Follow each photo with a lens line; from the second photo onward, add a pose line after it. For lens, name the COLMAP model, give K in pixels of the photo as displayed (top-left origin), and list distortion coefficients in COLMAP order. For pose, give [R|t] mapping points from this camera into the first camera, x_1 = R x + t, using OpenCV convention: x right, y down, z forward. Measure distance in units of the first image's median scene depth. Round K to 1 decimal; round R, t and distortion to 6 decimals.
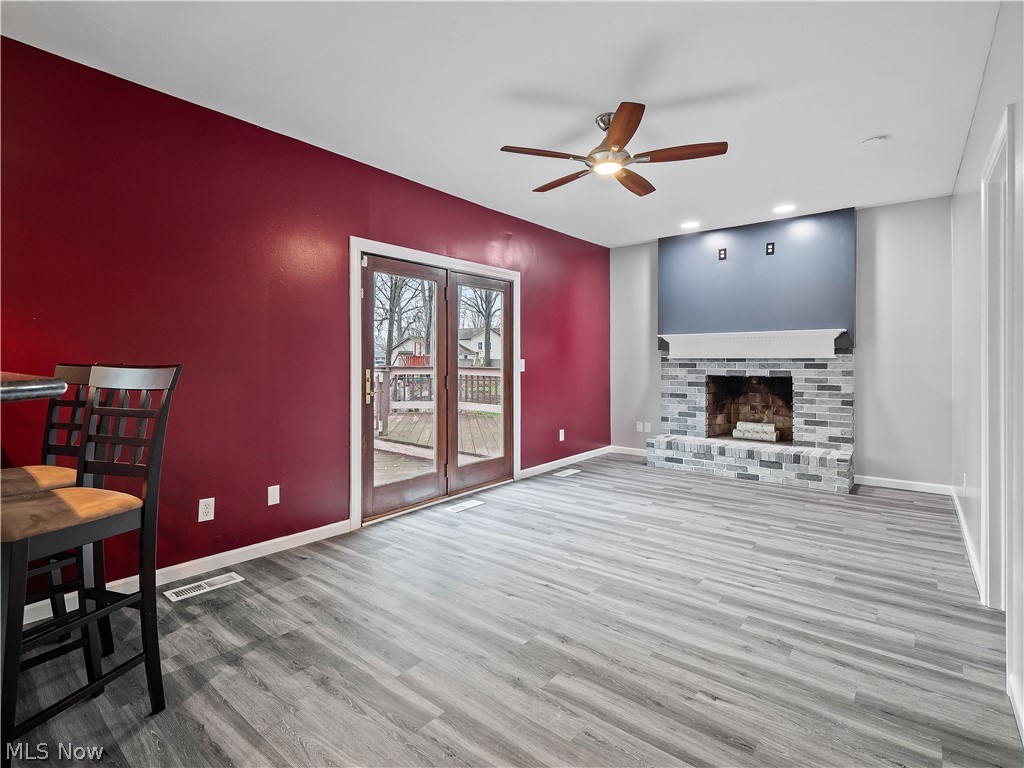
lens RADIAL K [[514.6, 0, 508.8], [0, 514.6, 357.9], [0, 0, 1]] dist [0.002169, -0.007468]
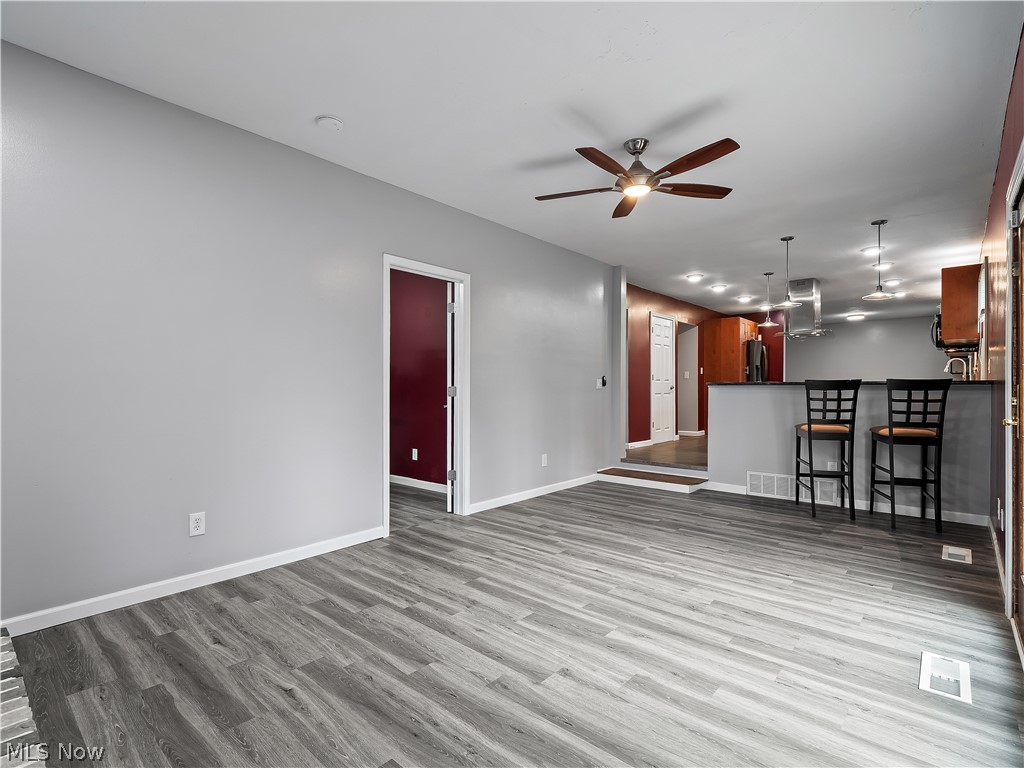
lens RADIAL K [[501.4, 0, 517.3], [0, 501.4, 390.3], [0, 0, 1]] dist [-0.000050, -0.002321]
pose [[-0.999579, 0.001274, 0.028999, 0.337447], [0.001343, 0.999996, 0.002378, 0.028567], [-0.028996, 0.002416, -0.999577, 1.689413]]
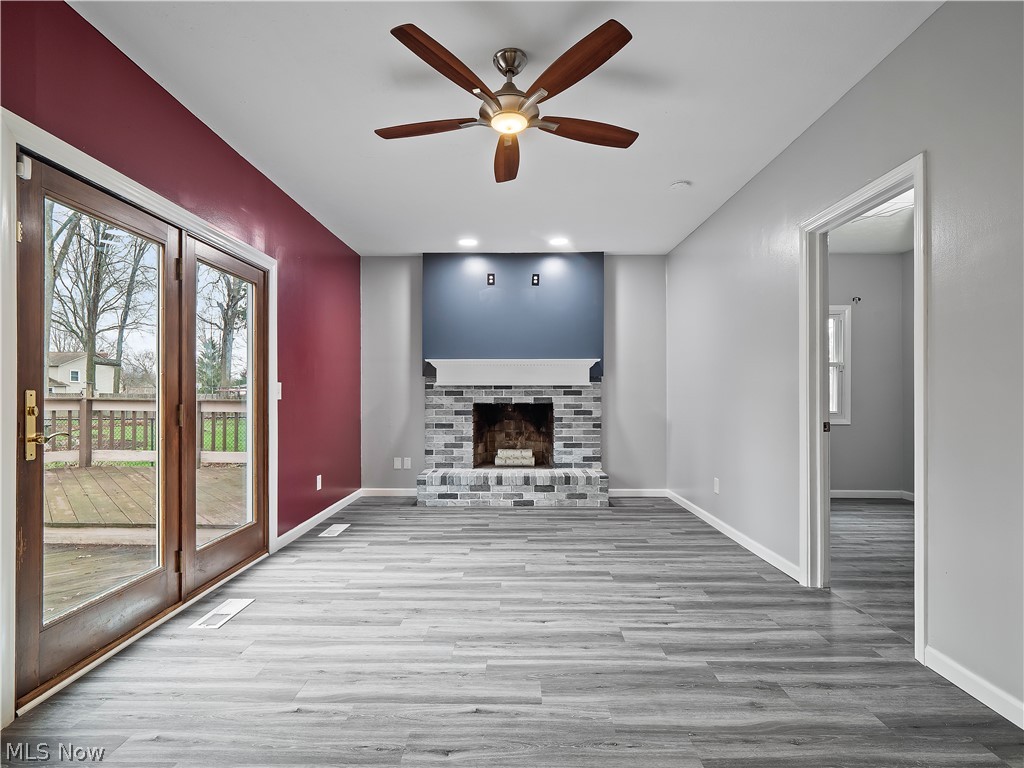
lens RADIAL K [[501.4, 0, 517.3], [0, 501.4, 390.3], [0, 0, 1]] dist [-0.000050, -0.002321]
pose [[0.776952, 0.006392, 0.629528, -0.221965], [-0.002181, 0.999970, -0.007462, 0.025608], [-0.629556, 0.004425, 0.776942, 0.349000]]
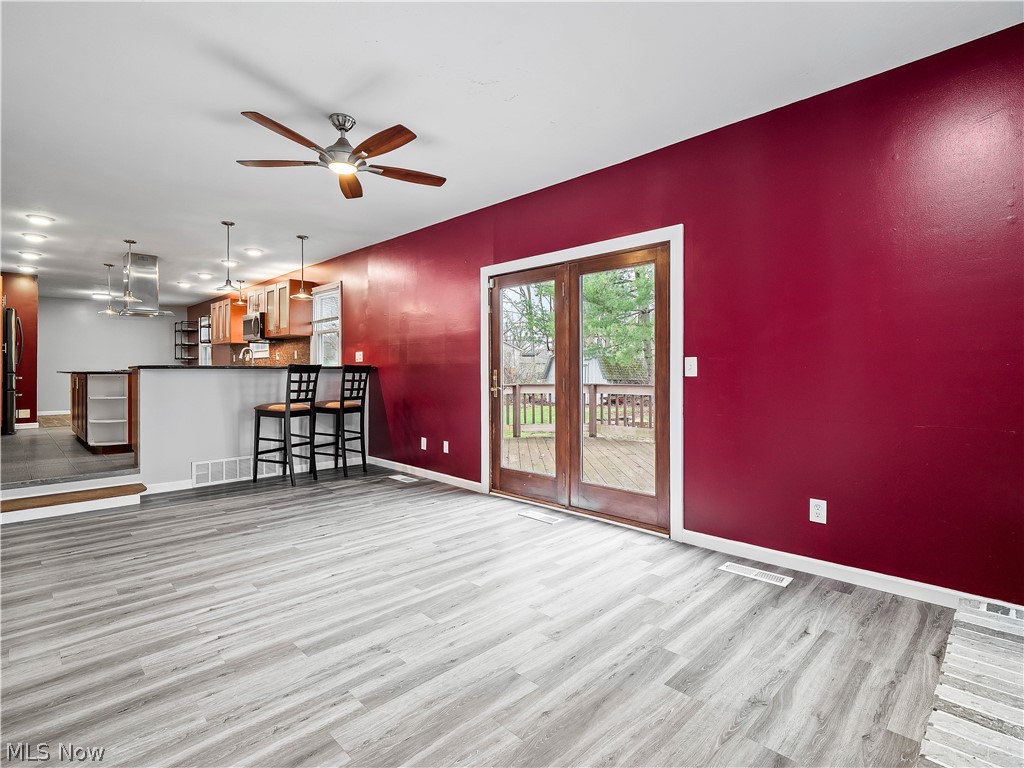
lens RADIAL K [[506.1, 0, 500.3], [0, 506.1, 369.6], [0, 0, 1]] dist [-0.000654, -0.000617]
pose [[-0.109620, -0.000637, -0.993973, 0.955586], [0.004633, 0.999989, -0.001152, 0.025813], [0.993963, -0.004731, -0.109616, 1.182897]]
